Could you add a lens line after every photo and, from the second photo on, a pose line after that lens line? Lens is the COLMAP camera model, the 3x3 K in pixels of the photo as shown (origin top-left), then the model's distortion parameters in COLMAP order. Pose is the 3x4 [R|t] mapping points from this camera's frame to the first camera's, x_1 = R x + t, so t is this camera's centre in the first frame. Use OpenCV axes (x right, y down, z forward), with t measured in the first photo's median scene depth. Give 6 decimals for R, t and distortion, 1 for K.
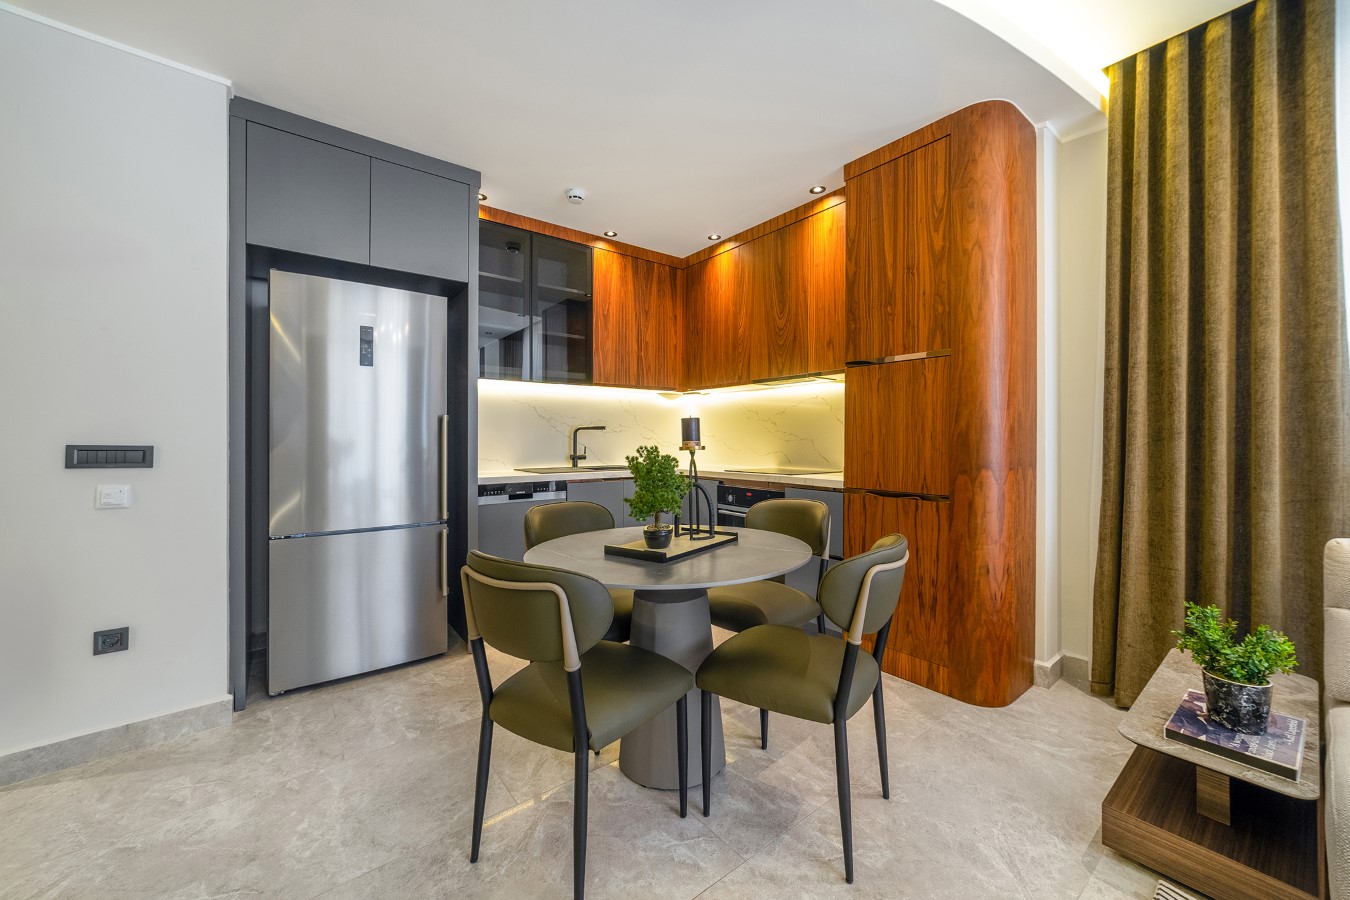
lens RADIAL K [[517.0, 0, 675.8], [0, 517.0, 445.2], [0, 0, 1]] dist [-0.003888, -0.000206]
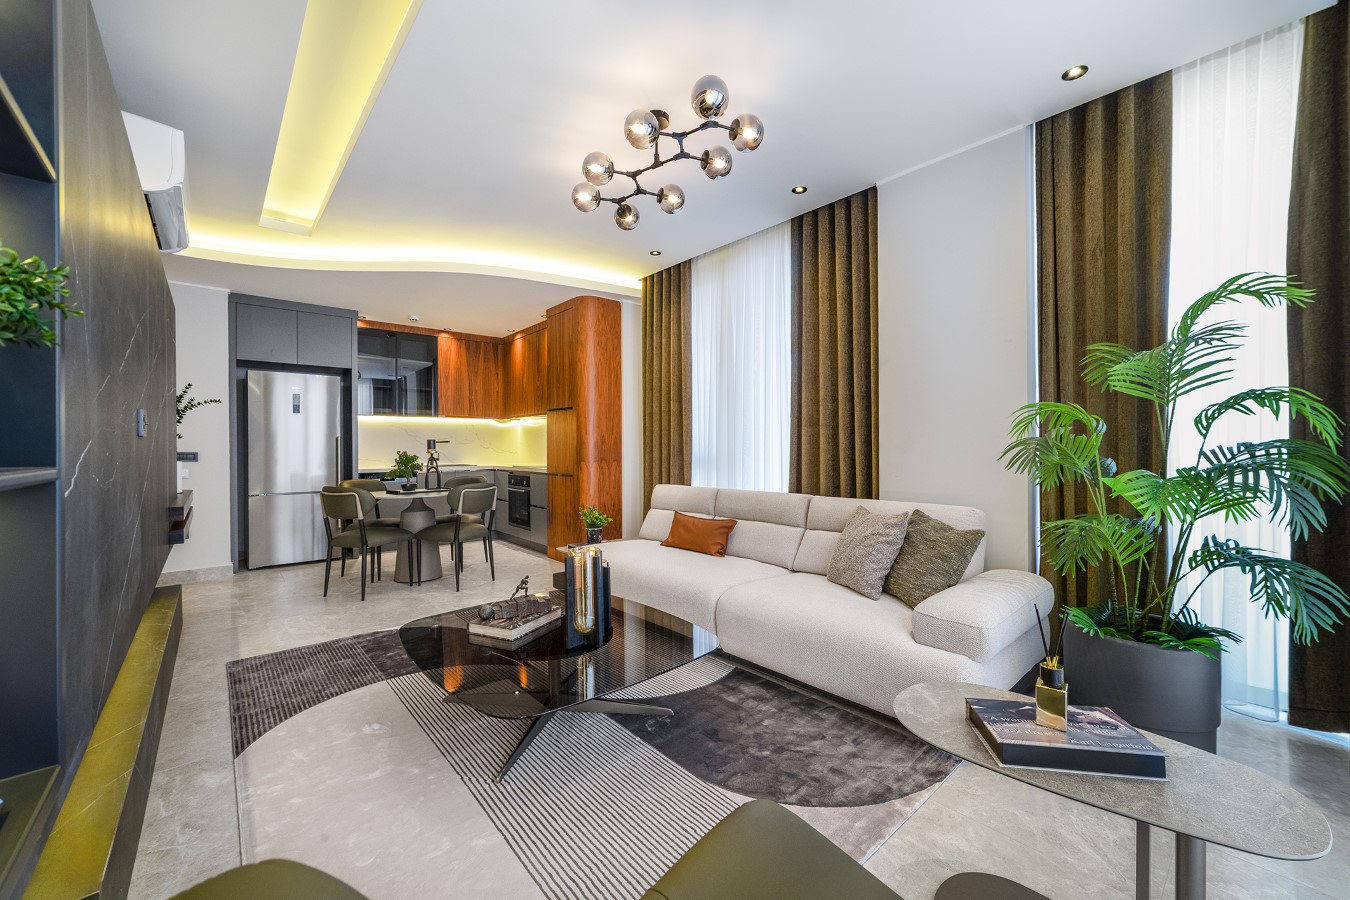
lens RADIAL K [[517.0, 0, 673.6], [0, 517.0, 451.0], [0, 0, 1]] dist [-0.003888, -0.000206]
pose [[0.999494, -0.003165, 0.031650, 0.576421], [0.003157, 0.999995, 0.000293, 0.000075], [-0.031651, -0.000192, 0.999499, -0.758630]]
